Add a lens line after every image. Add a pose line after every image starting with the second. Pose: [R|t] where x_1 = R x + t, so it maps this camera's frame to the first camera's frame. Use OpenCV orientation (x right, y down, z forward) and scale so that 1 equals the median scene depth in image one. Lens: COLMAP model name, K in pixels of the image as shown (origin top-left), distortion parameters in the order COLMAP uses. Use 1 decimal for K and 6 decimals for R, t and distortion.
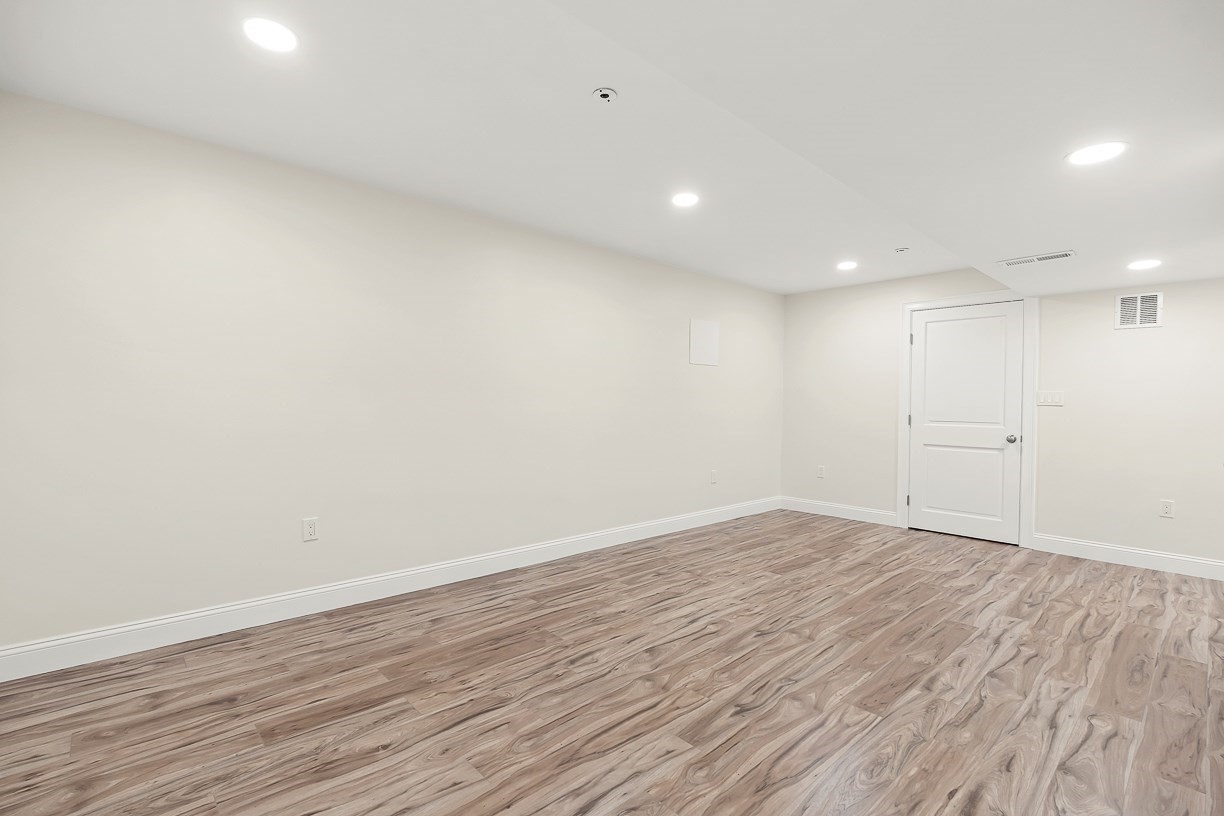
lens RADIAL K [[544.5, 0, 606.1], [0, 544.5, 402.1], [0, 0, 1]] dist [-0.000624, 0.000105]
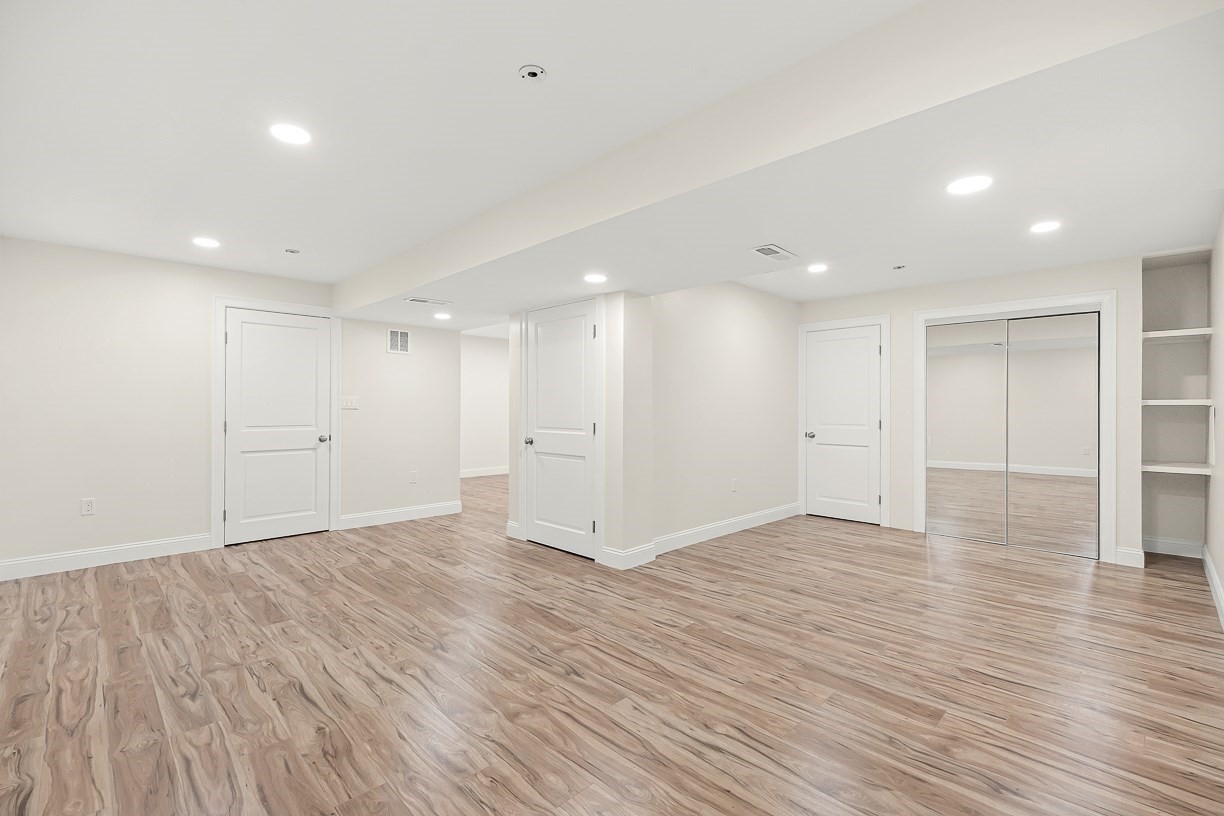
lens RADIAL K [[562.0, 0, 610.6], [0, 562.0, 404.1], [0, 0, 1]] dist [0.000260, -0.000160]
pose [[-0.040330, -0.009599, 0.999140, -0.668466], [-0.002706, 0.999951, 0.009497, -0.025495], [-0.999183, -0.002321, -0.040354, 0.662049]]
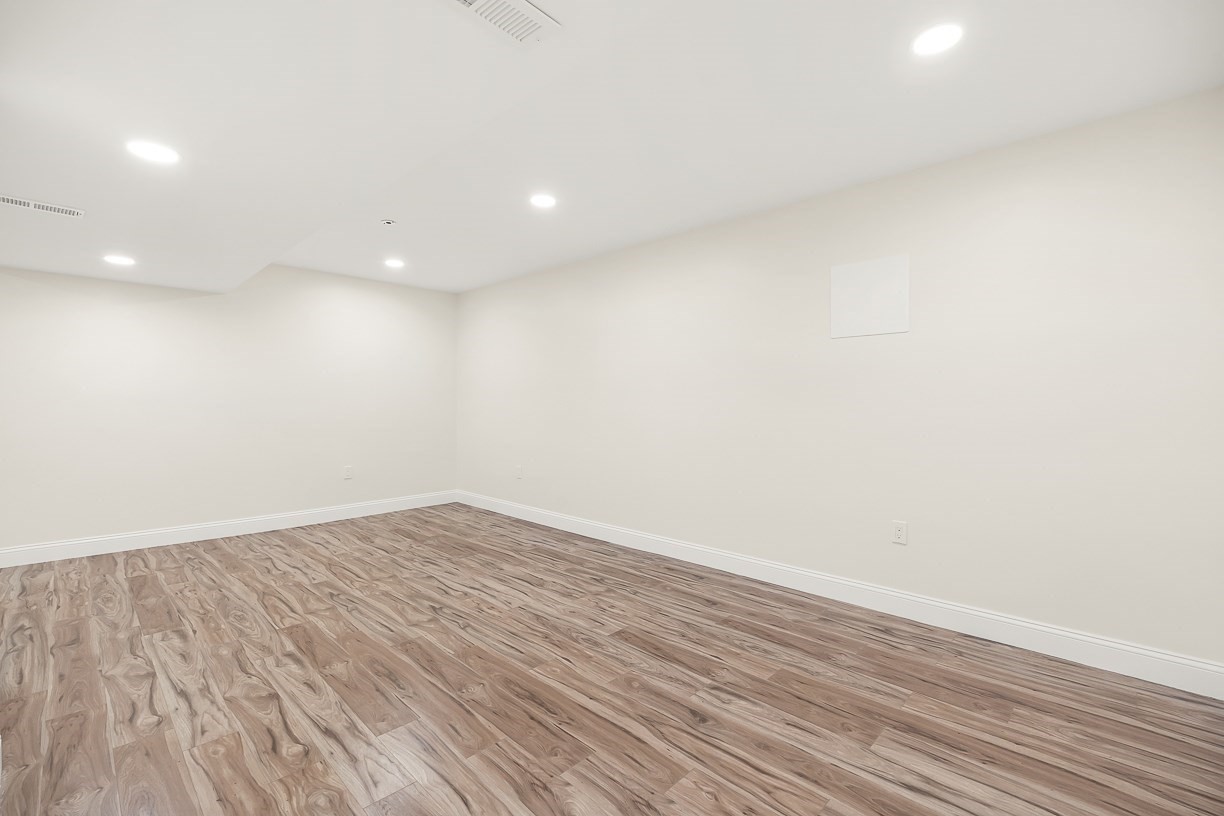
lens RADIAL K [[544.5, 0, 606.1], [0, 544.5, 402.1], [0, 0, 1]] dist [-0.000624, 0.000105]
pose [[0.050703, -0.014449, -0.998609, 1.267975], [0.000625, 0.999896, -0.014436, 0.023012], [0.998714, 0.000108, 0.050707, 1.161243]]
